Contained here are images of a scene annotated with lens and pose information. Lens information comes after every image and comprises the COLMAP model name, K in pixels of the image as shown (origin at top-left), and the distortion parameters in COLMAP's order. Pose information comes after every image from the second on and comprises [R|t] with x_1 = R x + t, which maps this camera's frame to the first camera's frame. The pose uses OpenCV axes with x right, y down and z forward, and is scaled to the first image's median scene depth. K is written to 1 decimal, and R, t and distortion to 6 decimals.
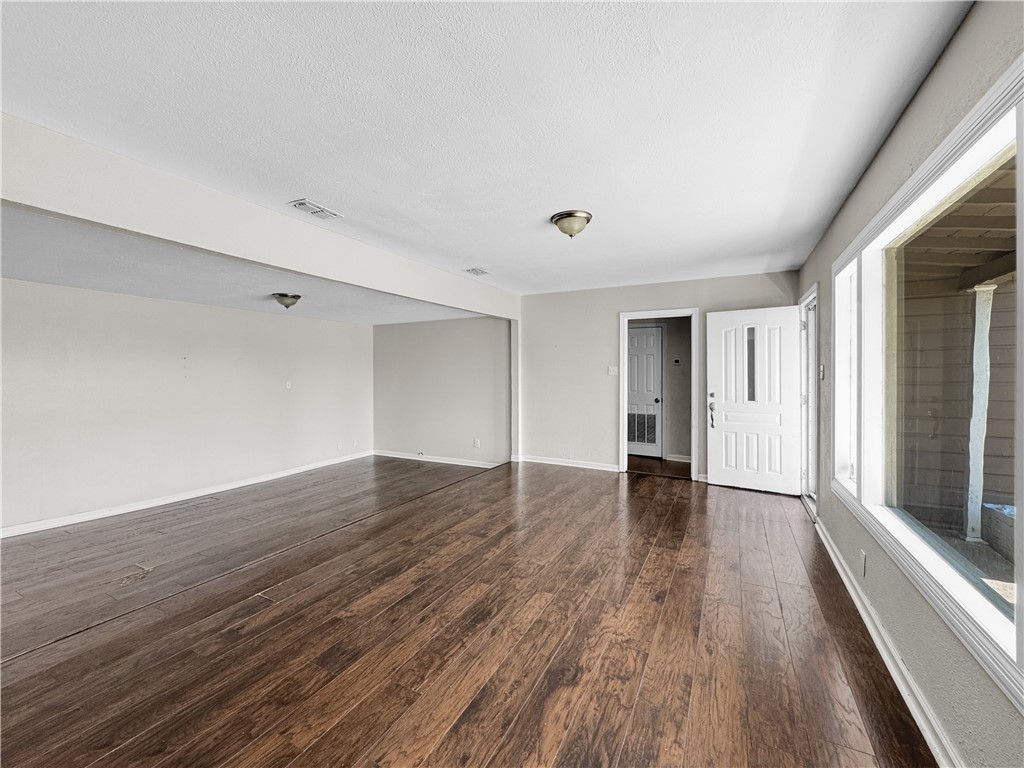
lens RADIAL K [[416.3, 0, 512.8], [0, 416.3, 374.7], [0, 0, 1]] dist [-0.000789, 0.000108]
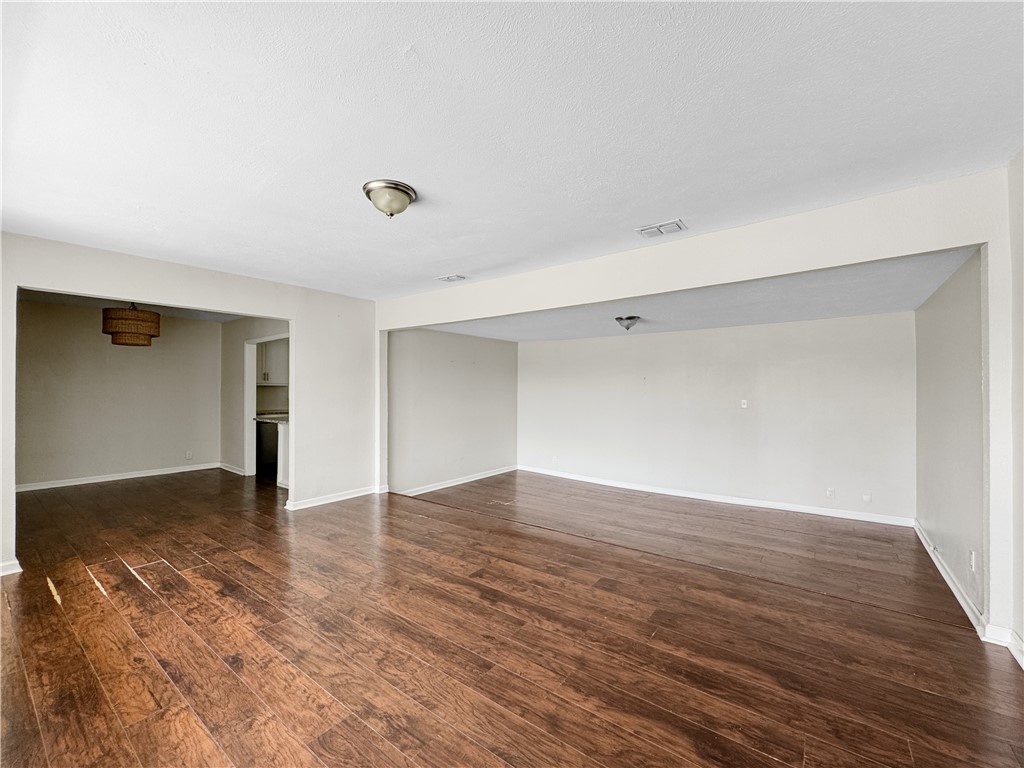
lens RADIAL K [[419.0, 0, 512.3], [0, 419.0, 391.8], [0, 0, 1]] dist [-0.001425, 0.000031]
pose [[-0.155317, 0.002802, -0.987861, 0.880103], [-0.003491, 0.999988, 0.003385, -0.004517], [0.987858, 0.003974, -0.155306, 1.352215]]
